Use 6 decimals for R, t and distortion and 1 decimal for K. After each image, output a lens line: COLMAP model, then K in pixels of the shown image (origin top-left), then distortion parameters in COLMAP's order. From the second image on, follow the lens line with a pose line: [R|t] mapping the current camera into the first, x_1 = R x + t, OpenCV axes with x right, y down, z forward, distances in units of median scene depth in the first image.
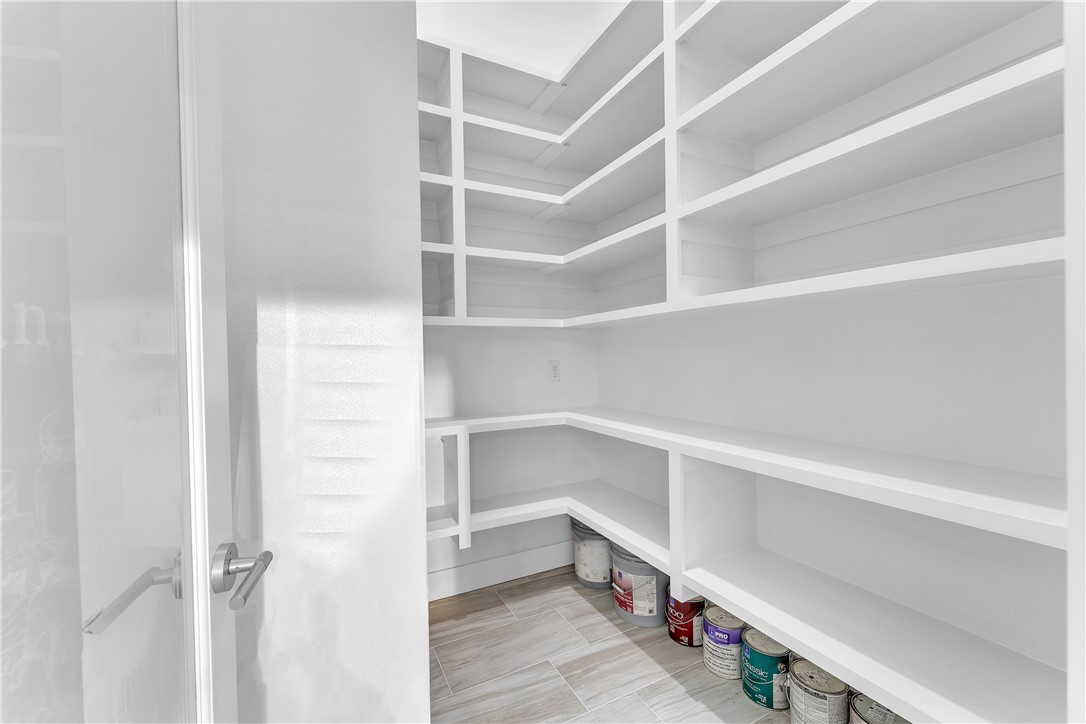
lens RADIAL K [[446.1, 0, 538.2], [0, 446.1, 361.9], [0, 0, 1]] dist [0.001171, -0.000485]
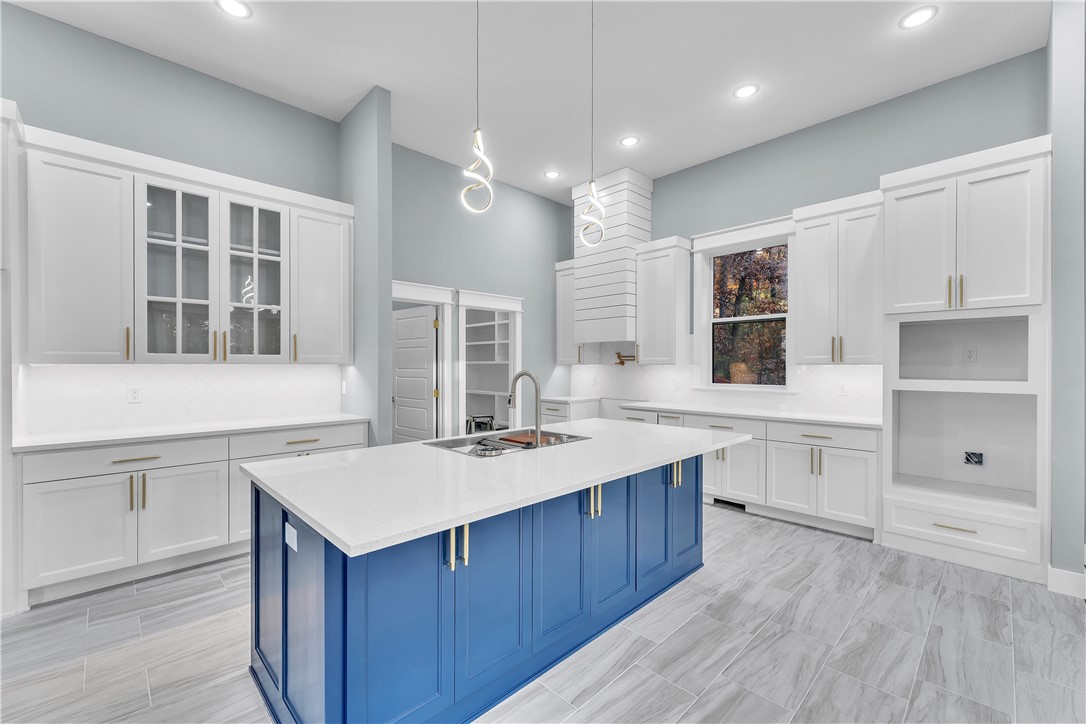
lens RADIAL K [[446.5, 0, 537.6], [0, 446.5, 368.5], [0, 0, 1]] dist [0.000136, -0.000179]
pose [[0.941959, 0.014336, 0.335421, -0.632724], [-0.012589, 0.999894, -0.007382, -0.026369], [-0.335492, 0.002731, 0.942039, -2.620408]]
